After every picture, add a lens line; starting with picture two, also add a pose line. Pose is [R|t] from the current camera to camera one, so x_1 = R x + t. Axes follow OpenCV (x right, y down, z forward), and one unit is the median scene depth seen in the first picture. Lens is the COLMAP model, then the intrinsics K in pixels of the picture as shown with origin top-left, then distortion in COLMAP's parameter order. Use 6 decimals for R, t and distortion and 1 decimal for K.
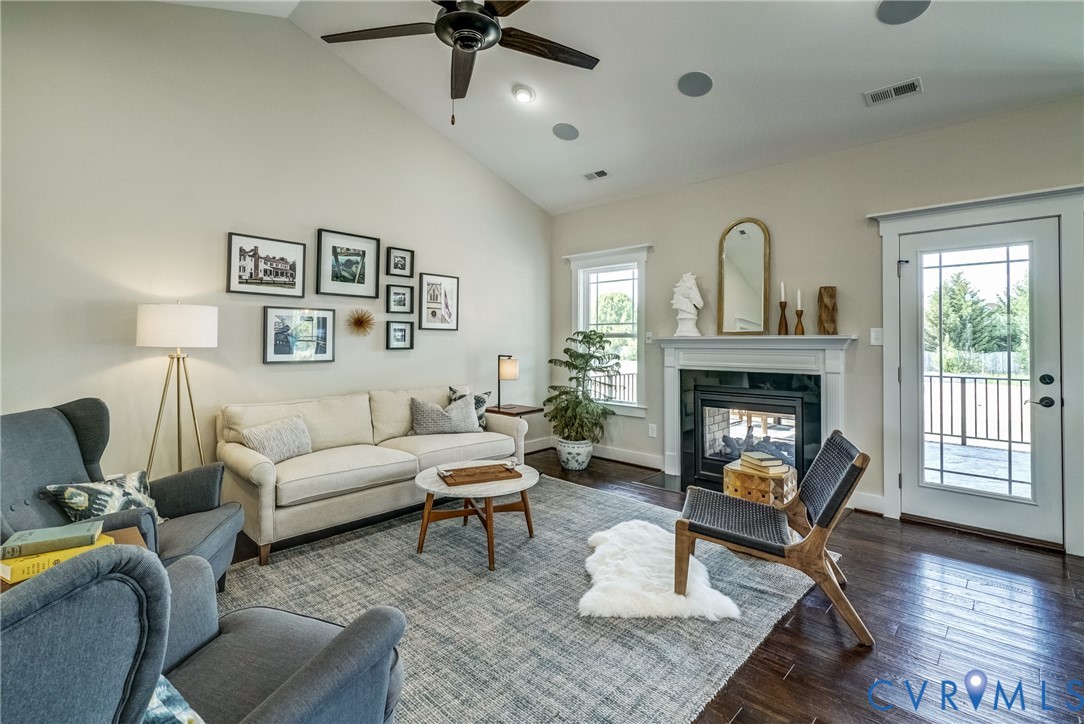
lens RADIAL K [[494.6, 0, 544.2], [0, 494.6, 335.8], [0, 0, 1]] dist [-0.007415, 0.003510]
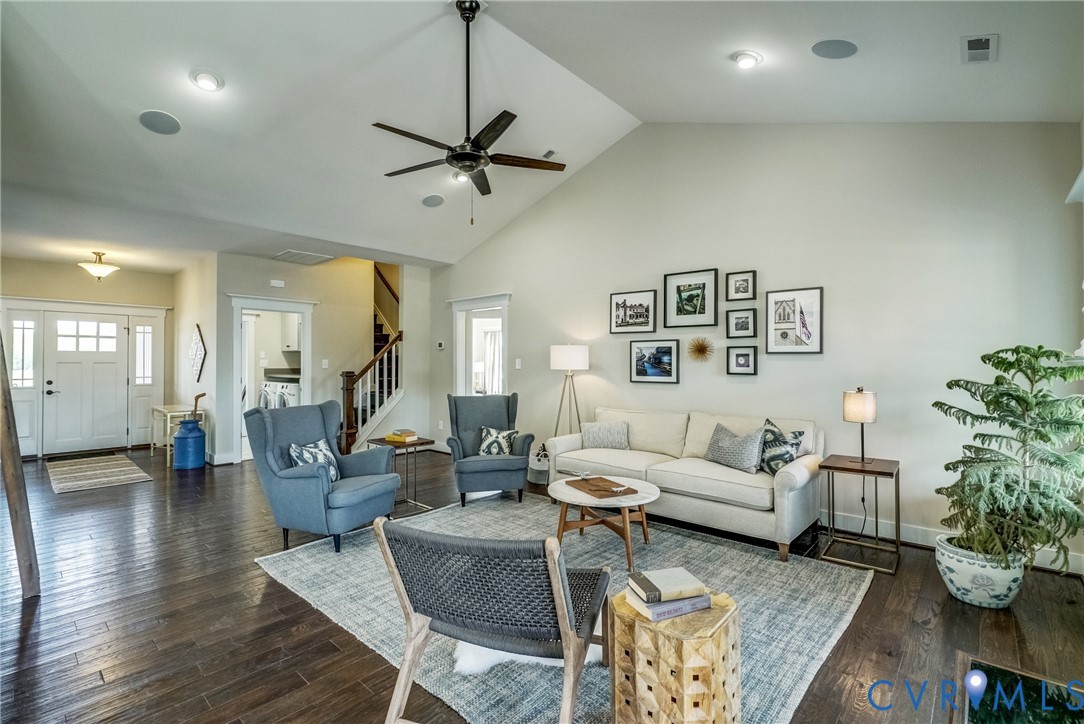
lens RADIAL K [[494.6, 0, 542.9], [0, 494.6, 360.0], [0, 0, 1]] dist [-0.007415, 0.003510]
pose [[0.041806, -0.008678, -0.999088, 0.659978], [0.009221, 0.999923, -0.008300, 0.002152], [0.999083, -0.008866, 0.041883, 0.564864]]
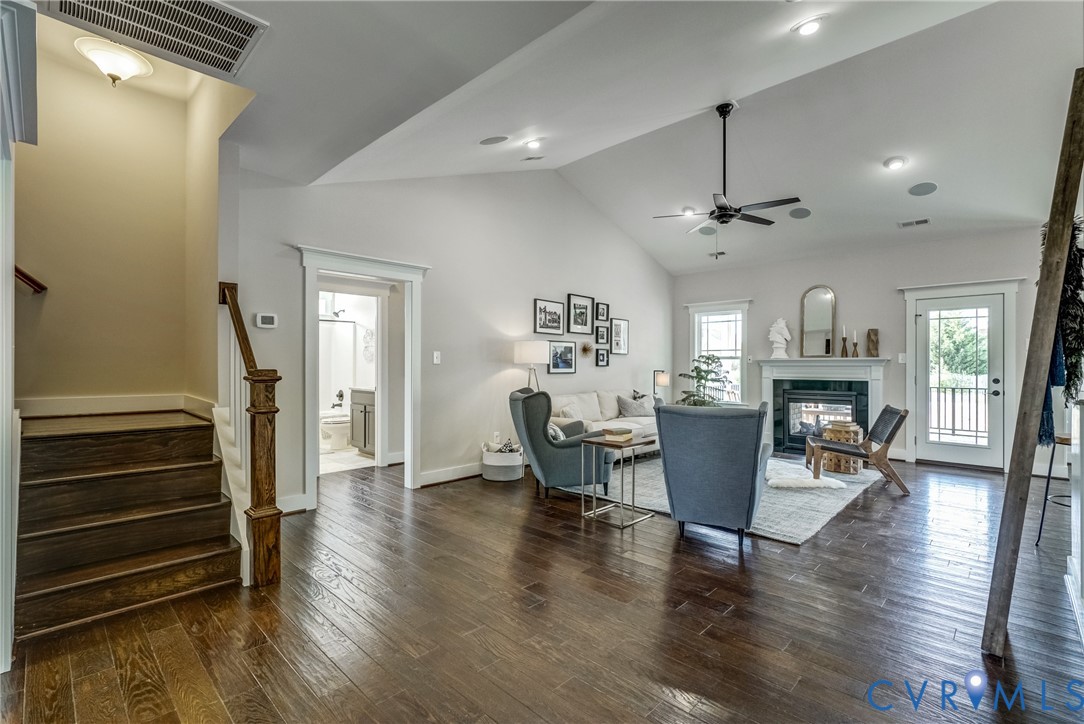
lens RADIAL K [[494.6, 0, 545.3], [0, 494.6, 364.3], [0, 0, 1]] dist [-0.007415, 0.003510]
pose [[0.999966, -0.000190, 0.008191, -0.484049], [0.000118, 0.999962, 0.008769, 0.006322], [-0.008193, -0.008768, 0.999928, -0.588452]]
